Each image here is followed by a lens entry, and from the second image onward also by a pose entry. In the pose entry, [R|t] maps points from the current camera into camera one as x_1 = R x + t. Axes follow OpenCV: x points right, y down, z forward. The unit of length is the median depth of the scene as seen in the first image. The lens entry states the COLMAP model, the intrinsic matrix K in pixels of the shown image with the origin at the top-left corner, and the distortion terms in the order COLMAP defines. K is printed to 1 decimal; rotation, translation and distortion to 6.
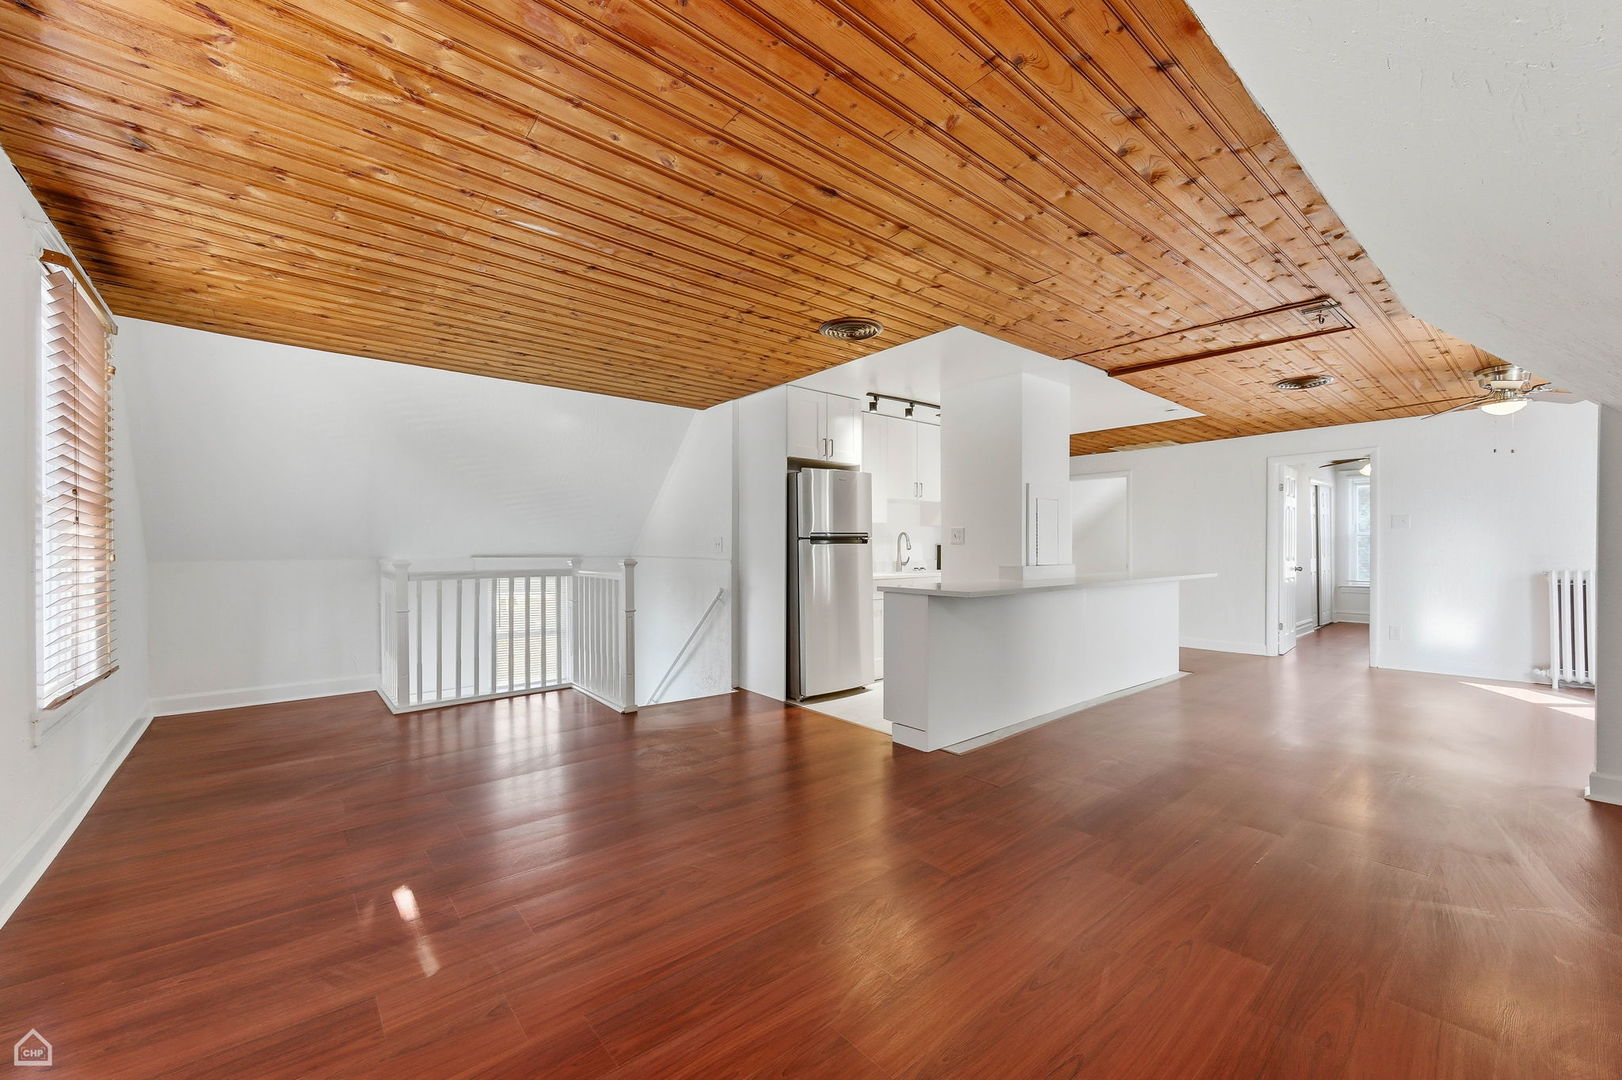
lens RADIAL K [[659.3, 0, 807.0], [0, 659.3, 544.1], [0, 0, 1]] dist [0.003555, 0.000223]
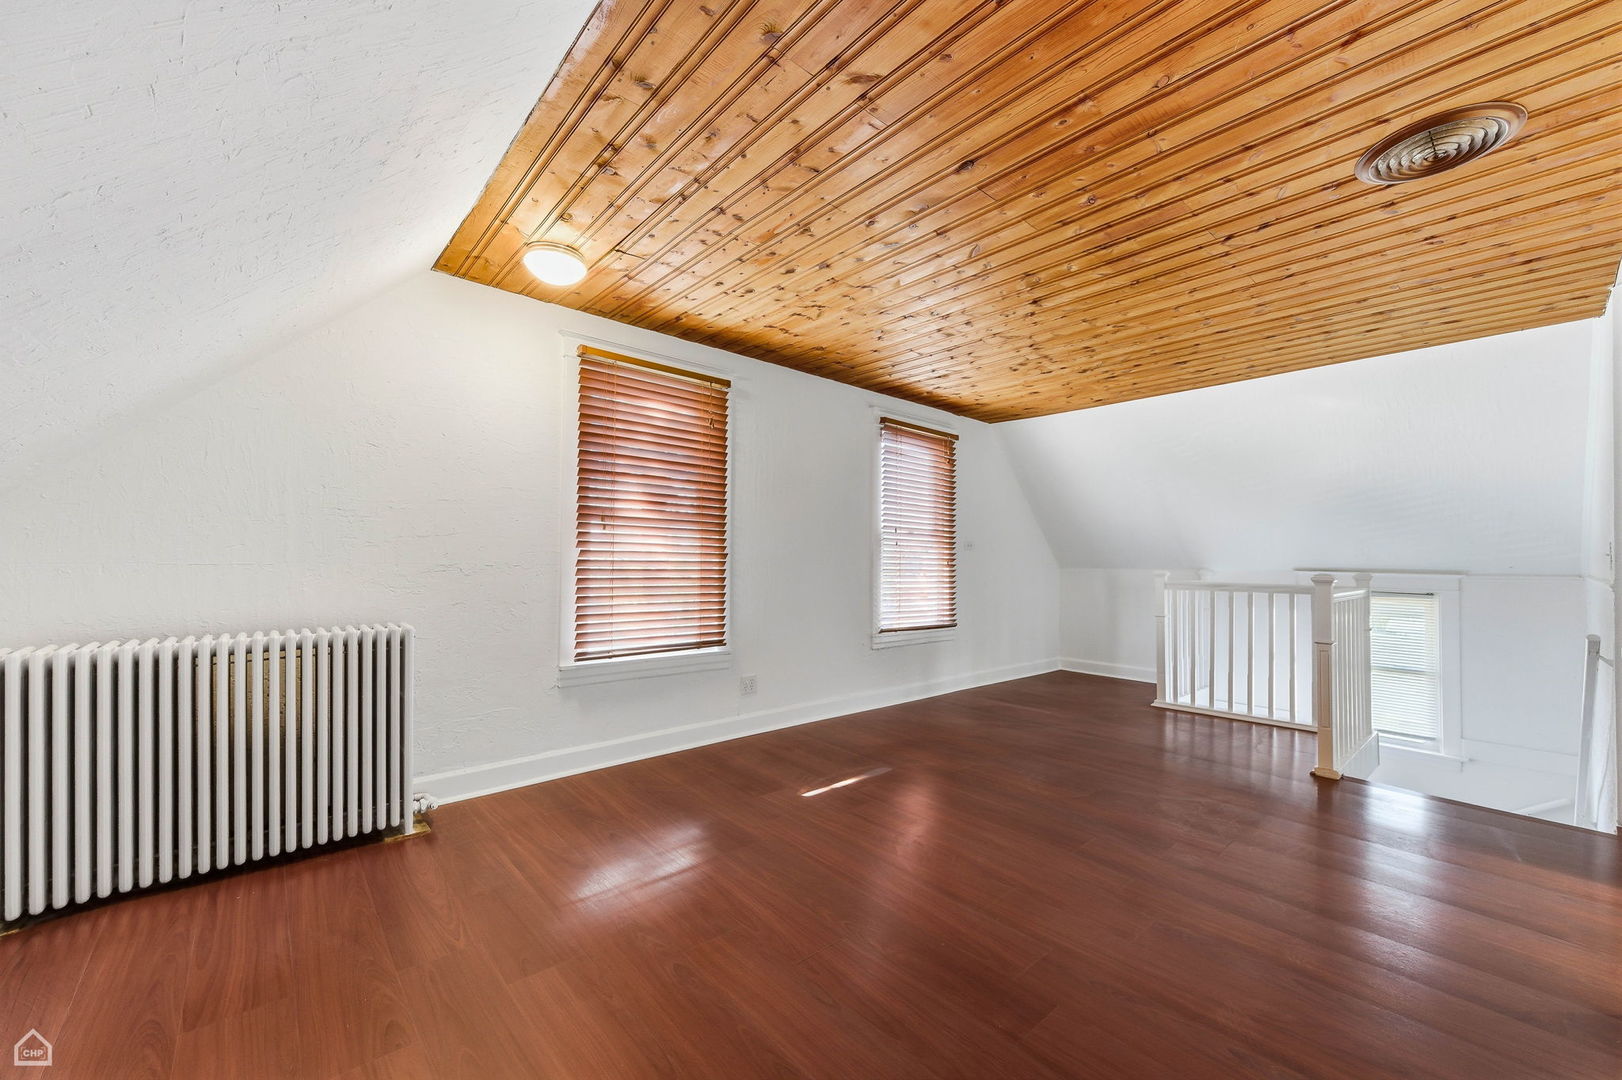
lens RADIAL K [[632.0, 0, 811.6], [0, 632.0, 541.4], [0, 0, 1]] dist [-0.000697, -0.000238]
pose [[0.005676, -0.024240, -0.999690, 0.528676], [-0.000681, 0.999706, -0.024245, 0.003081], [0.999984, 0.000819, 0.005657, 0.463903]]
